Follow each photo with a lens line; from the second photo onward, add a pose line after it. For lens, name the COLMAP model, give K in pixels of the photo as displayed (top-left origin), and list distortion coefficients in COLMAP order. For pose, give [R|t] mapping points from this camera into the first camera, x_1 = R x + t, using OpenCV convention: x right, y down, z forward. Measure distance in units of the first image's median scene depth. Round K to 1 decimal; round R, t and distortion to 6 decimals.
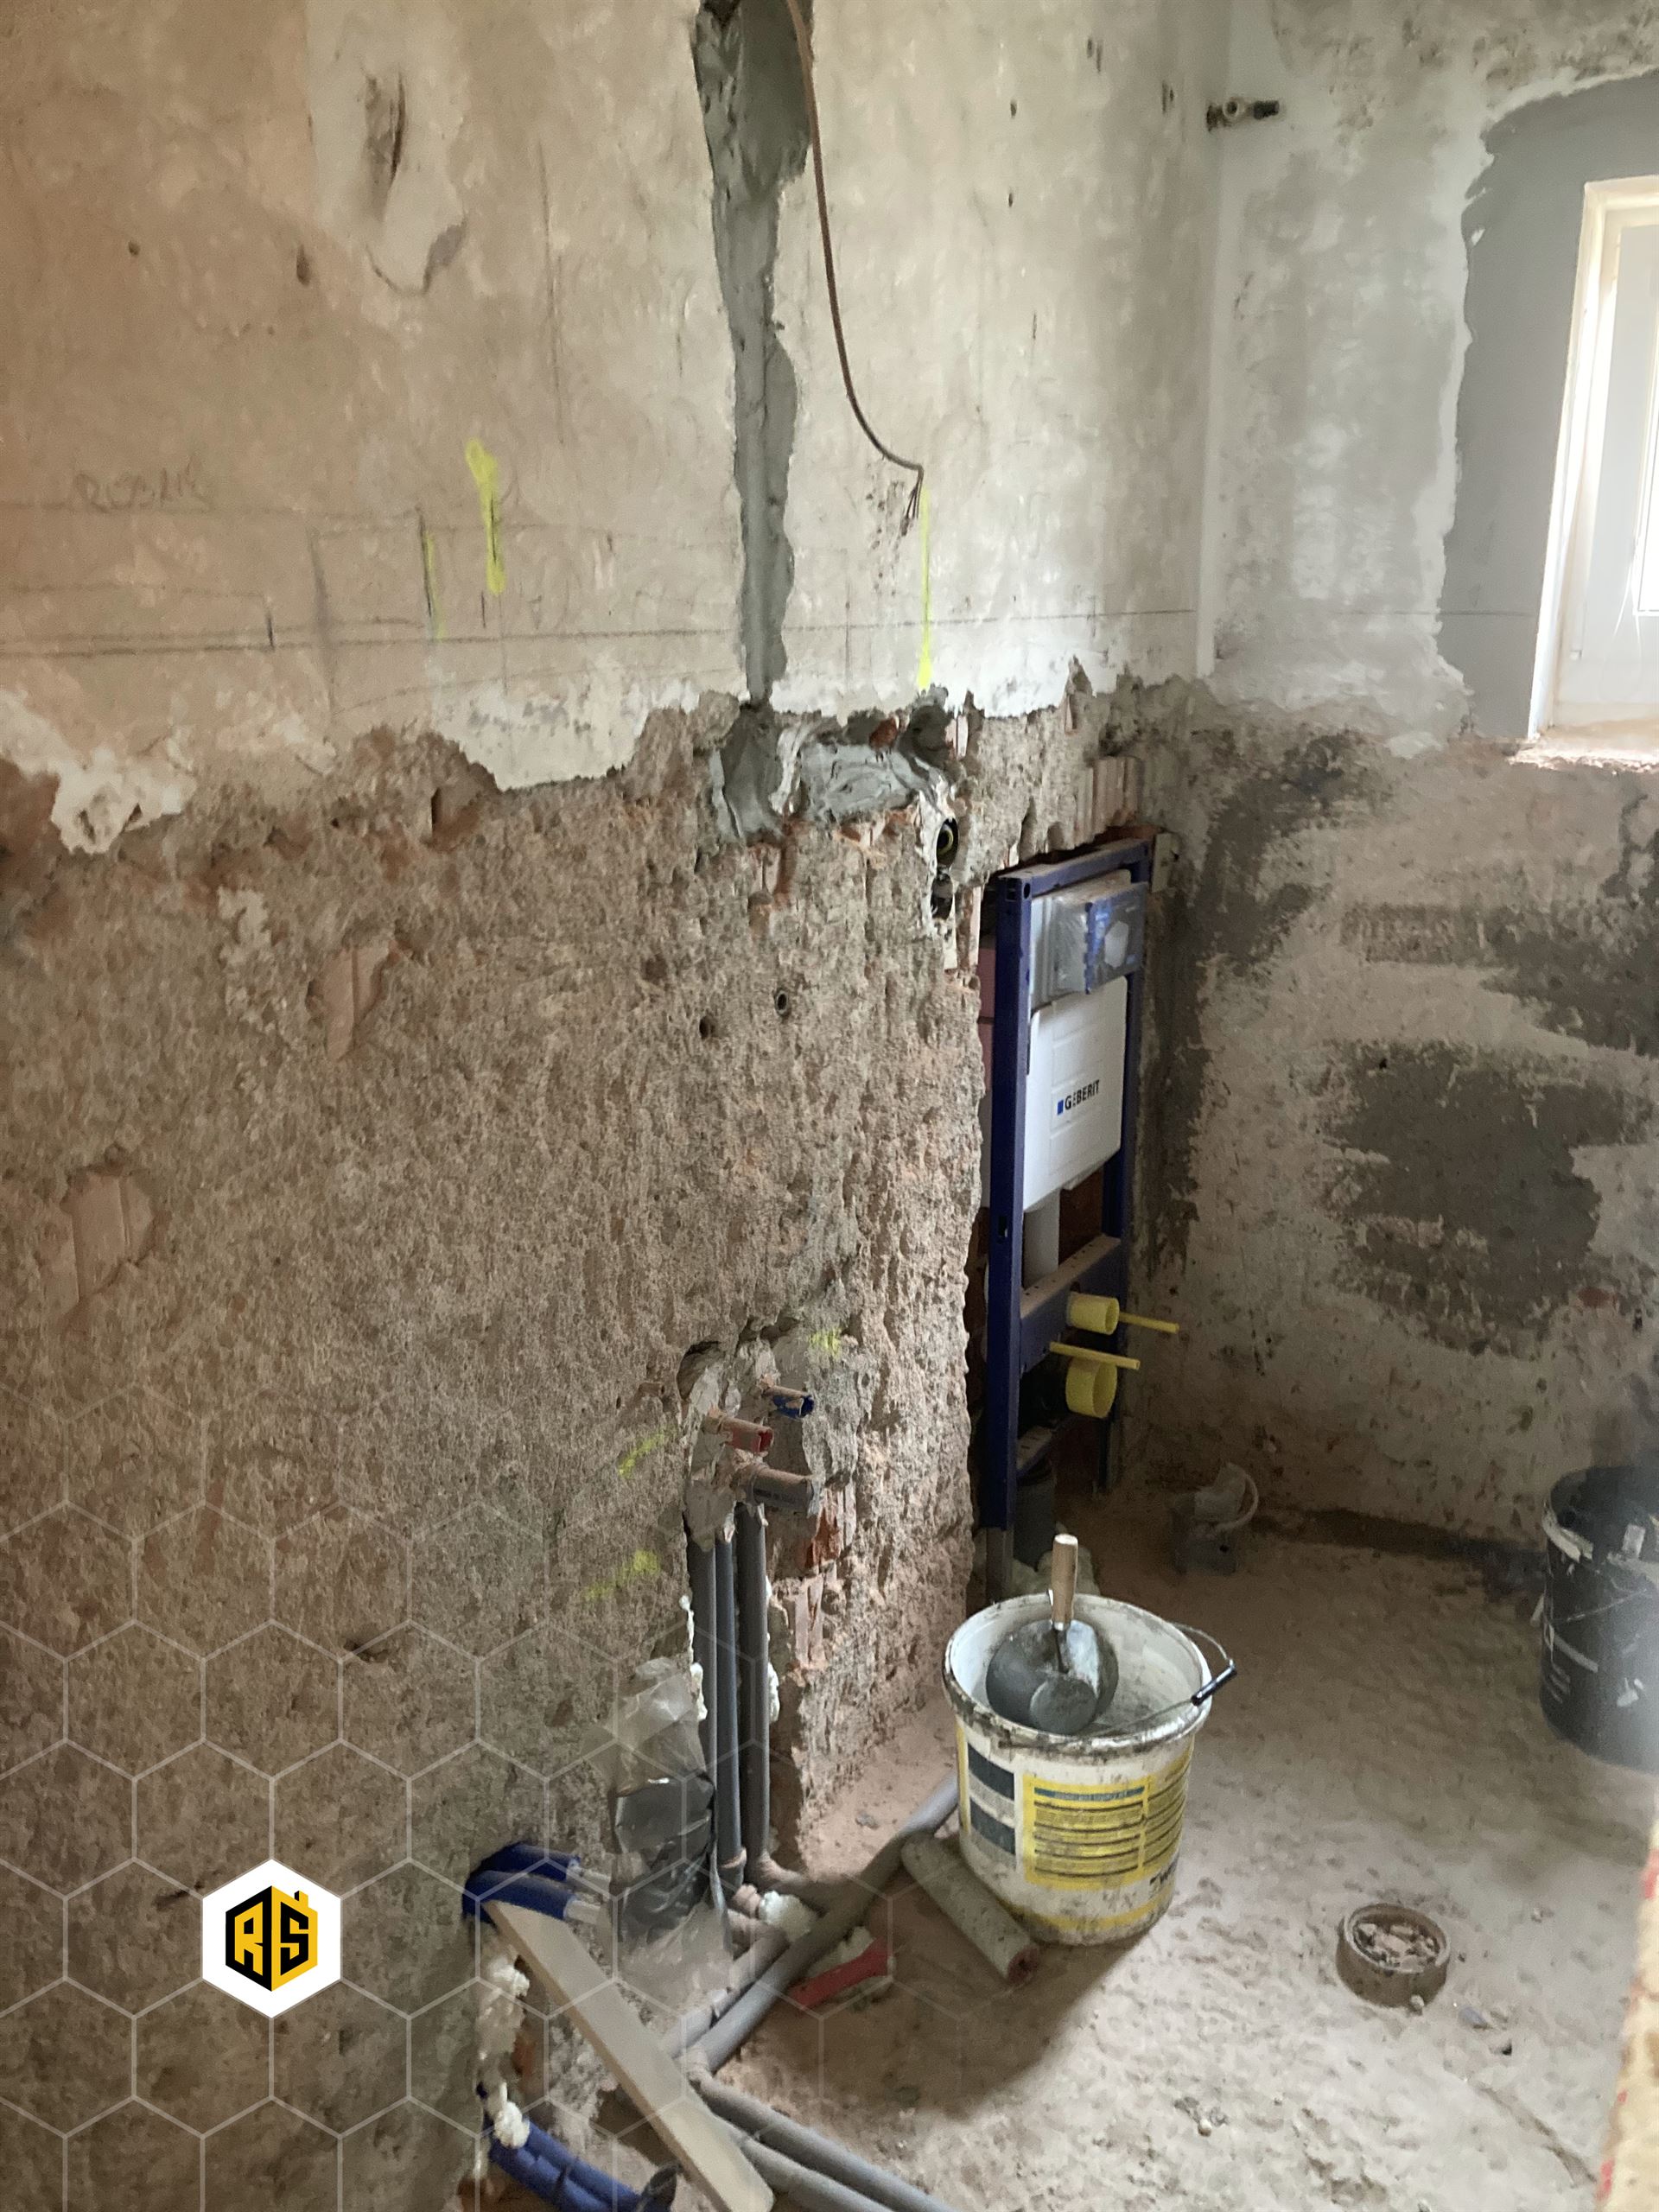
lens RADIAL K [[1787.9, 0, 849.8], [0, 1787.9, 1134.9], [0, 0, 1]] dist [0.030101, -0.030378]
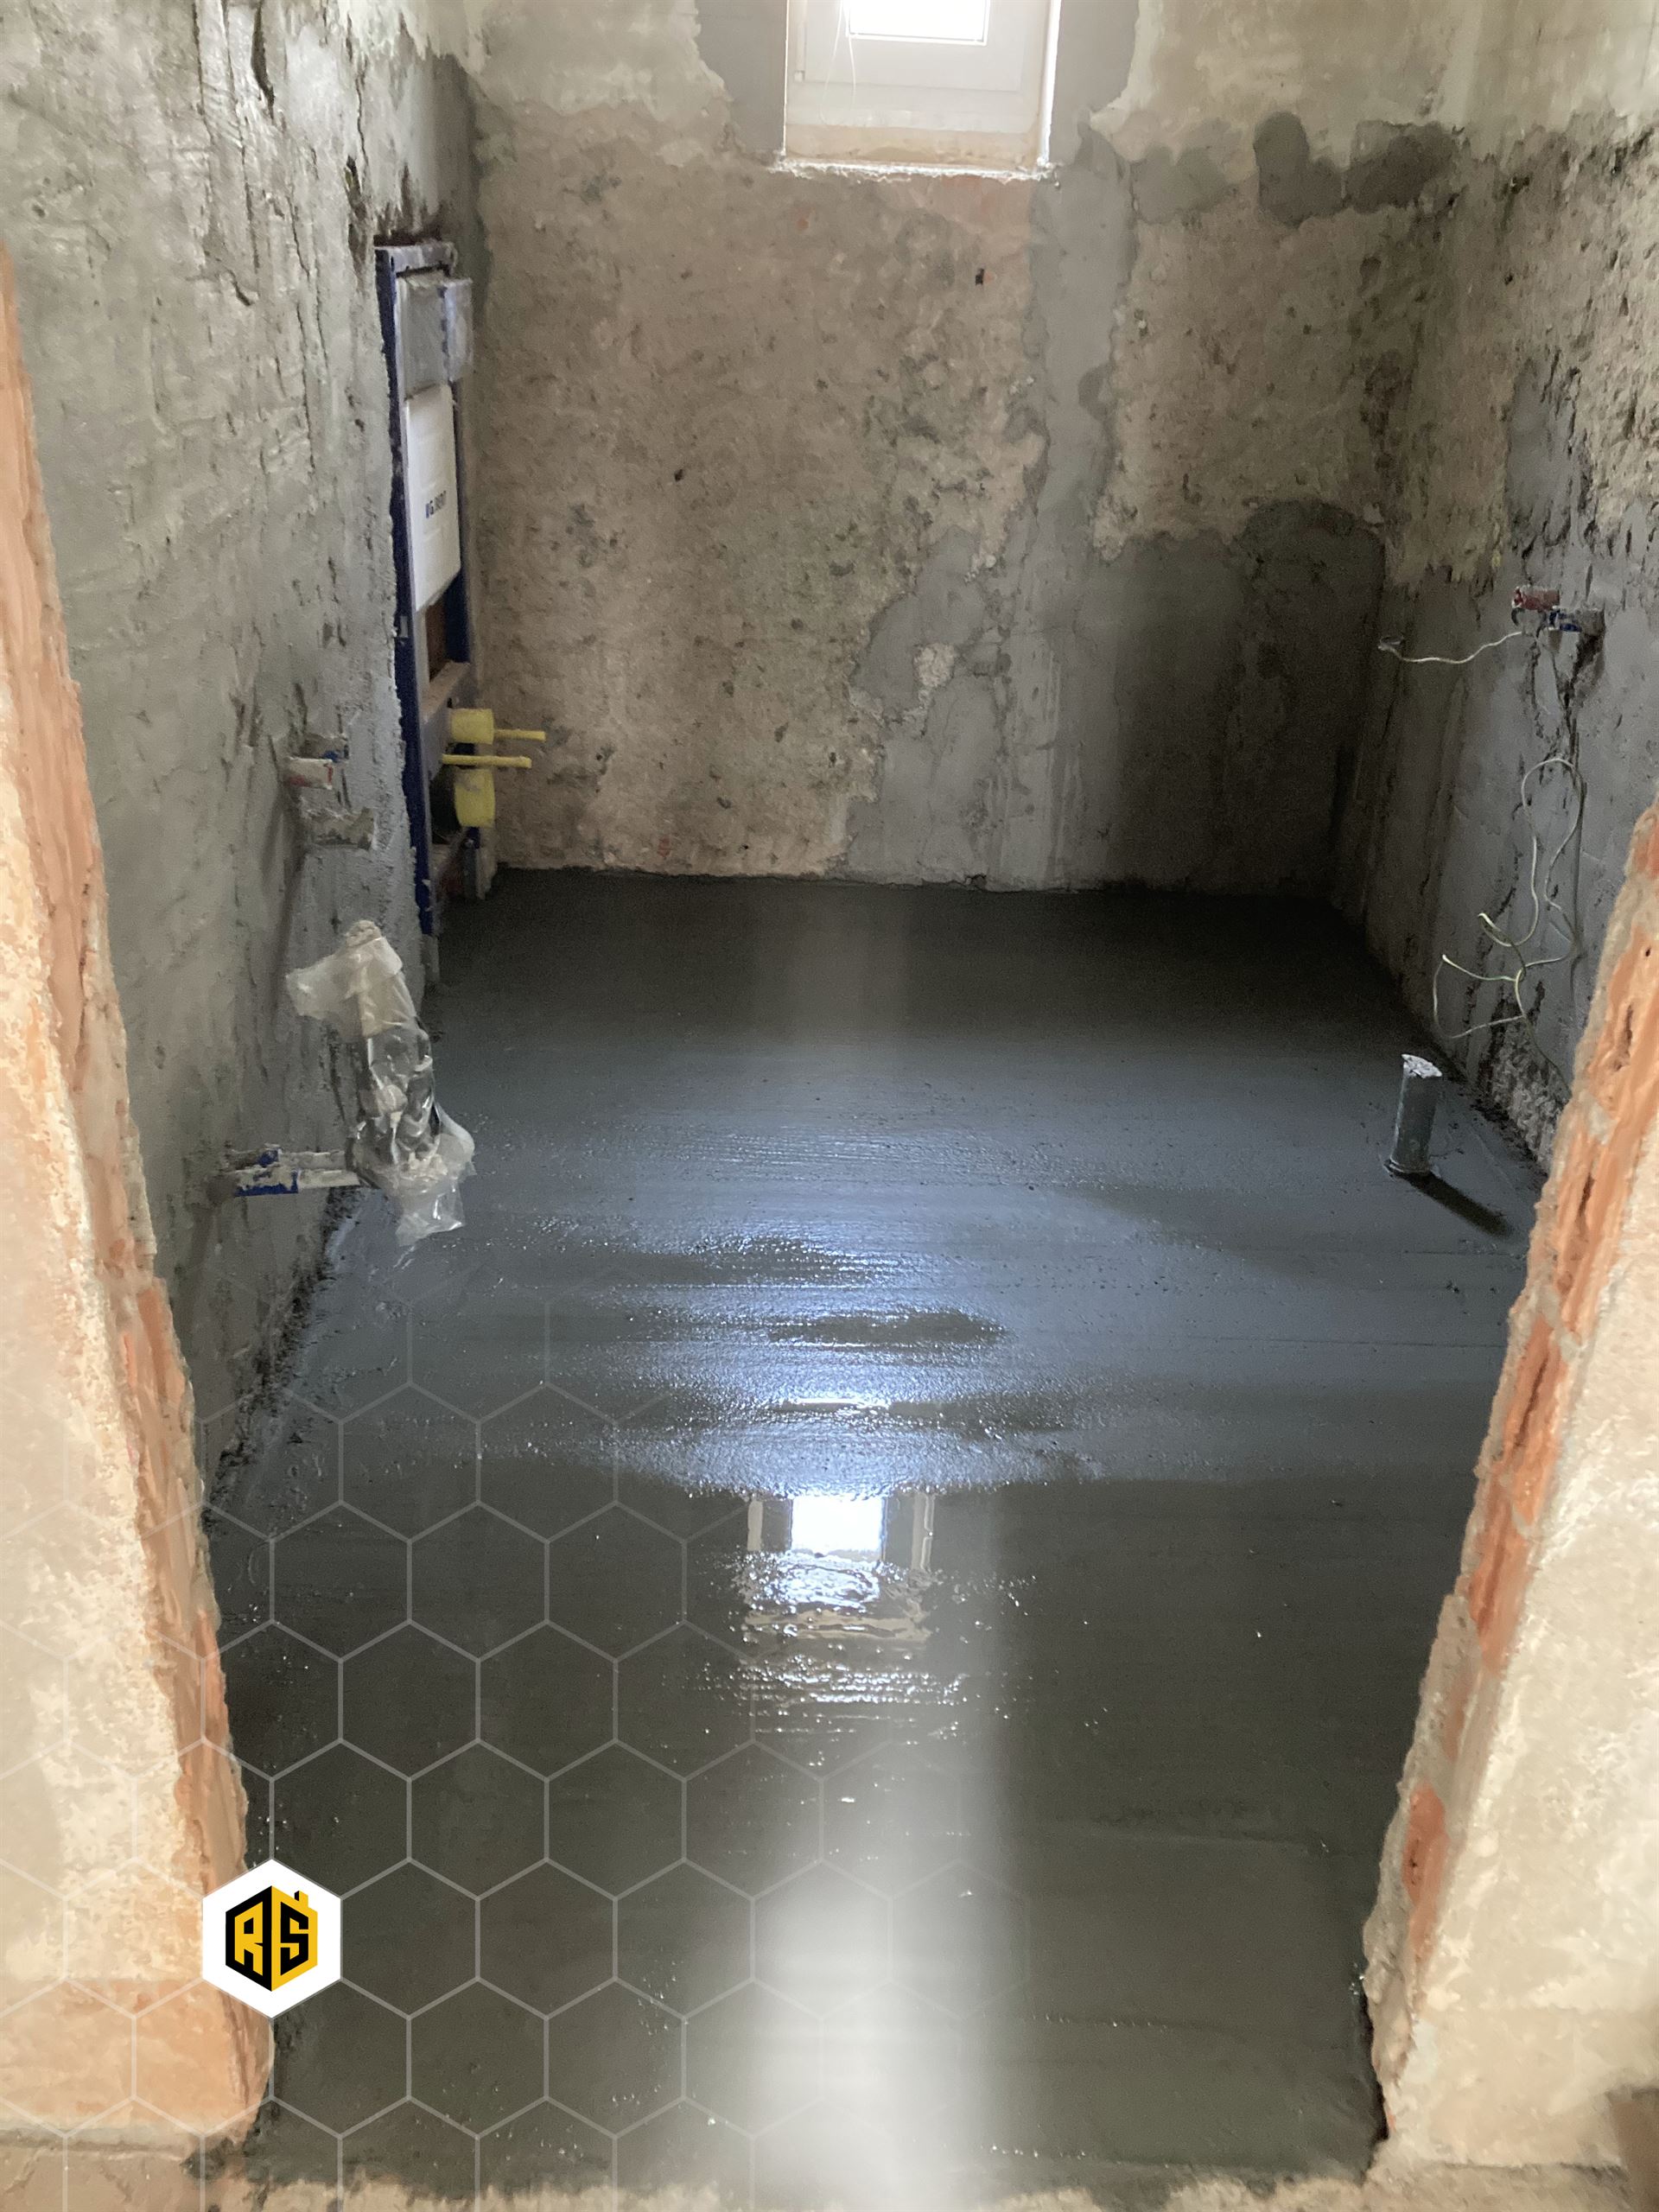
lens RADIAL K [[1787.9, 0, 845.8], [0, 1787.9, 1096.1], [0, 0, 1]] dist [0.030101, -0.030378]
pose [[0.854428, -0.193677, 0.482123, -0.252021], [0.104563, 0.973039, 0.205577, 0.132058], [-0.508940, -0.125238, 0.851643, -0.038357]]
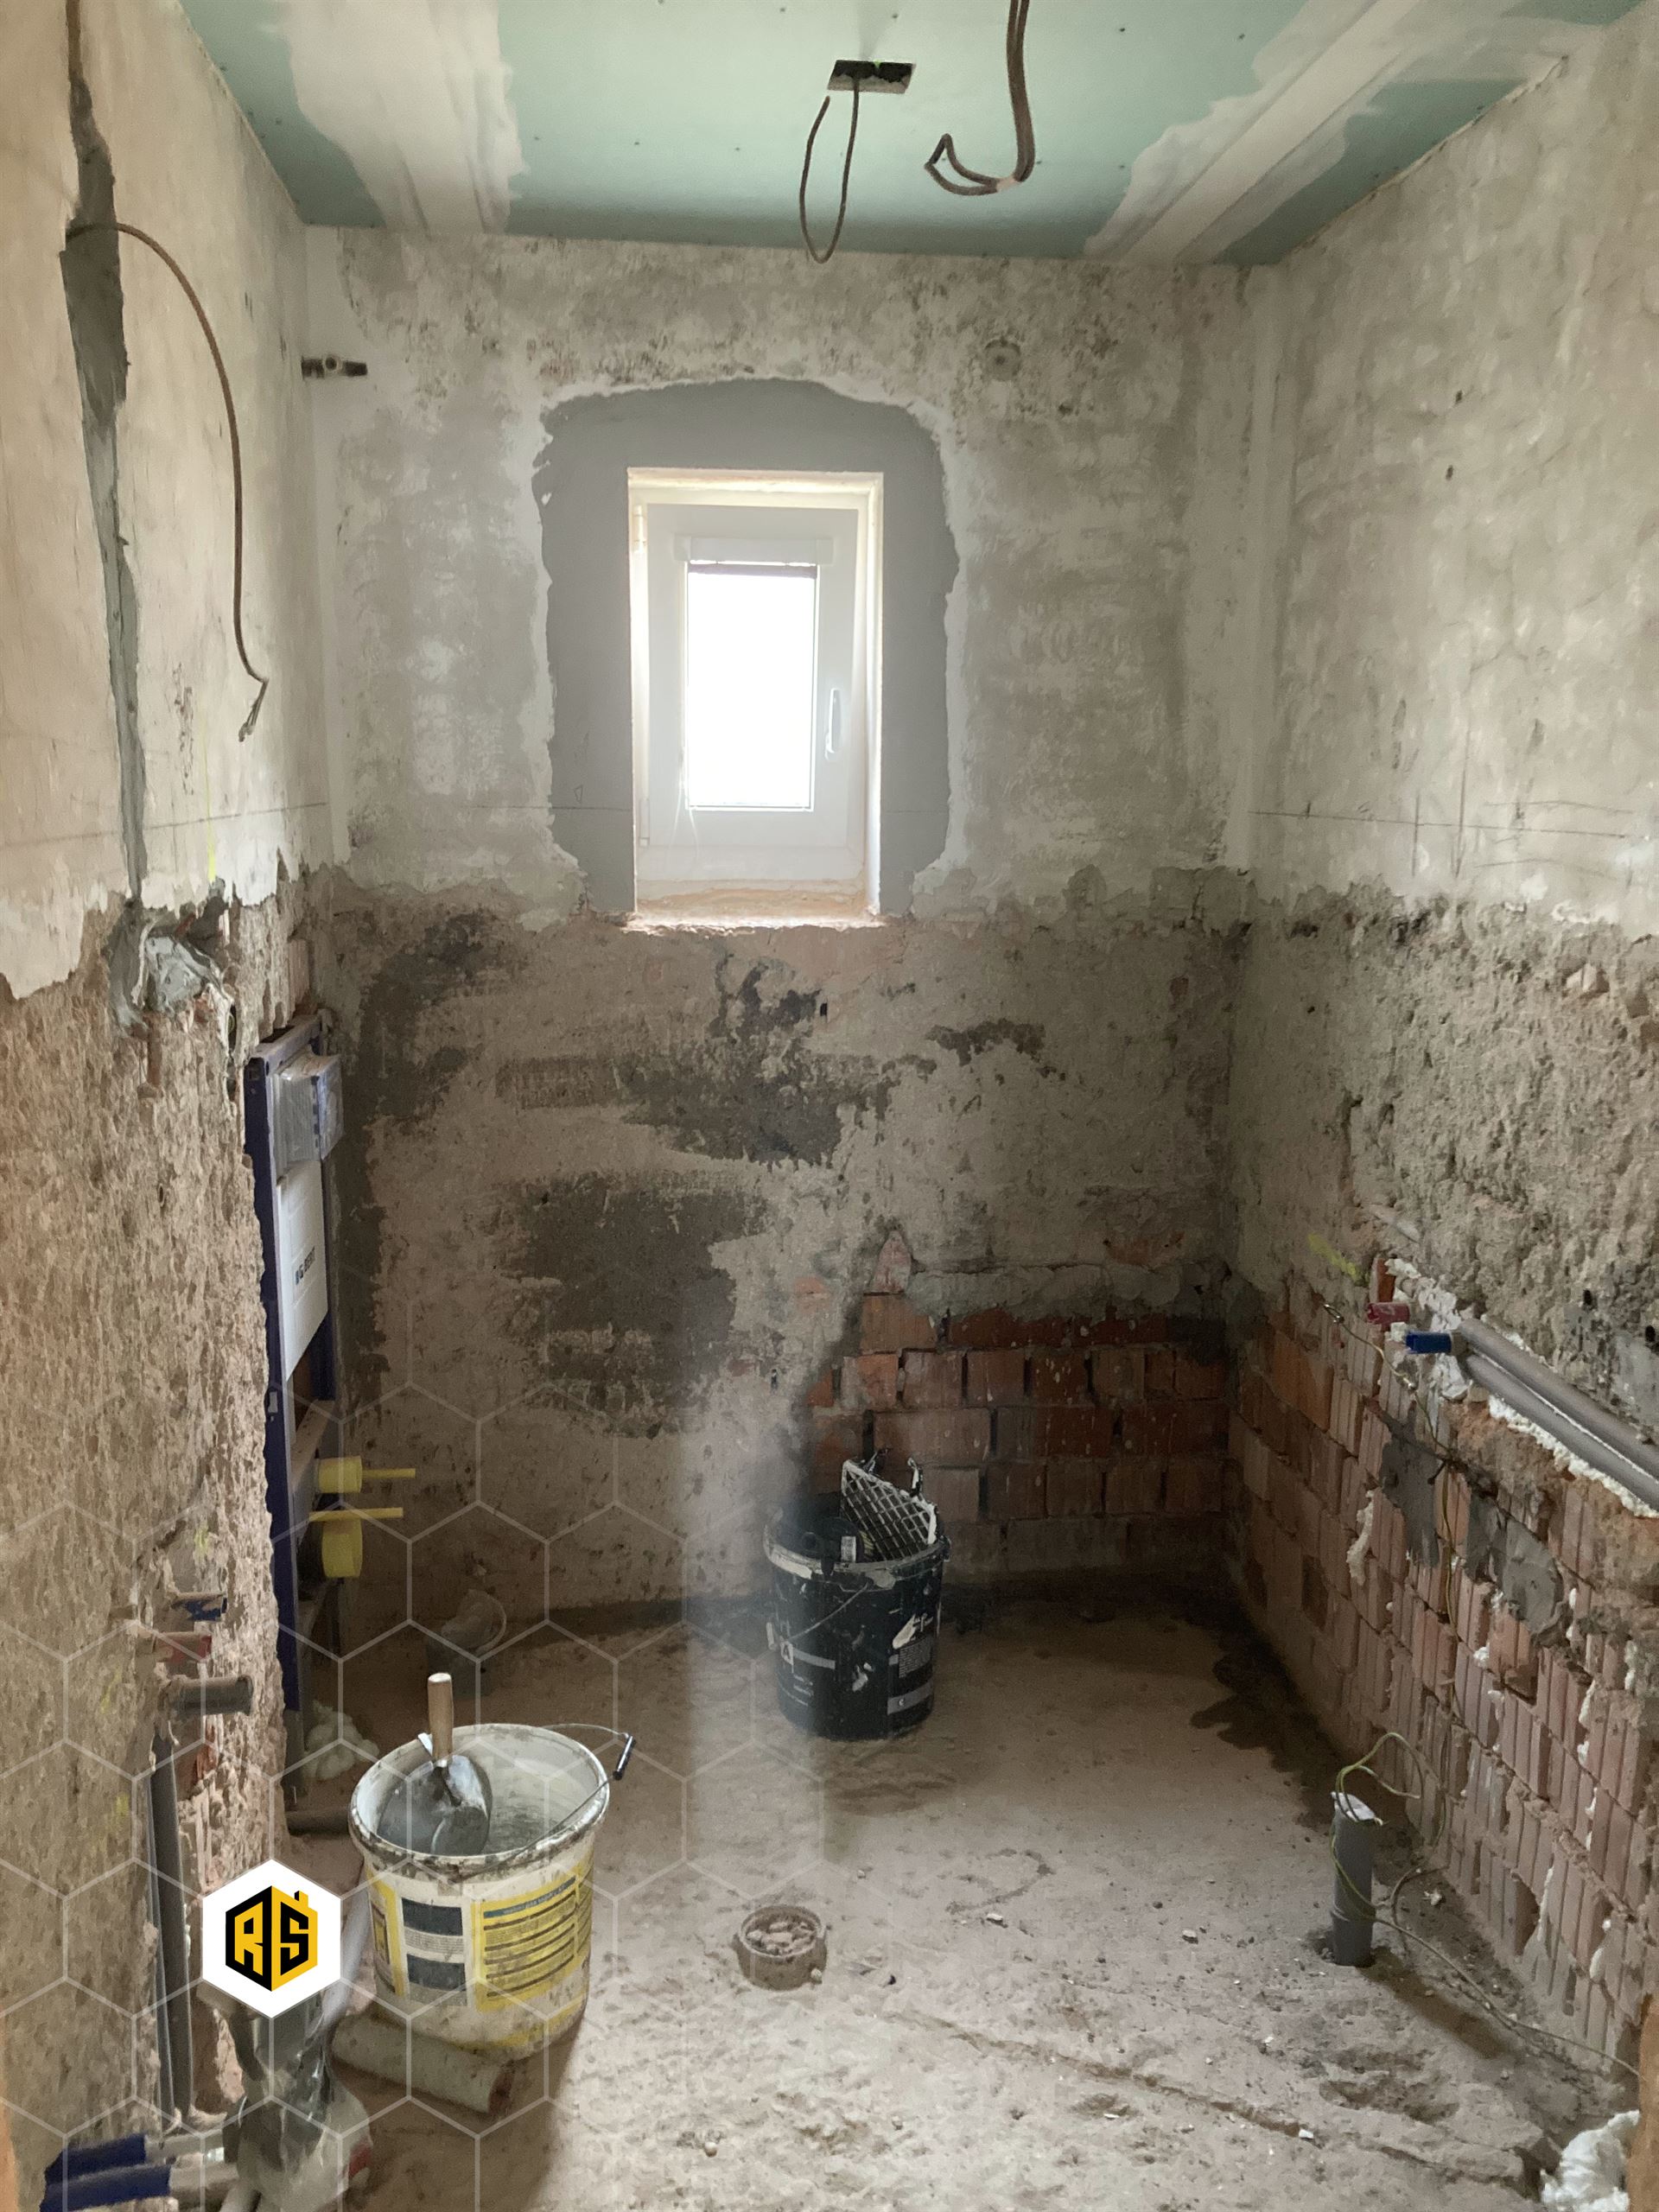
lens RADIAL K [[1787.9, 0, 829.7], [0, 1787.9, 1130.8], [0, 0, 1]] dist [0.030101, -0.030378]
pose [[0.799398, -0.106396, 0.591306, -0.251319], [0.161647, 0.985992, -0.041120, -0.007260], [-0.578648, 0.128454, 0.805398, -0.012428]]
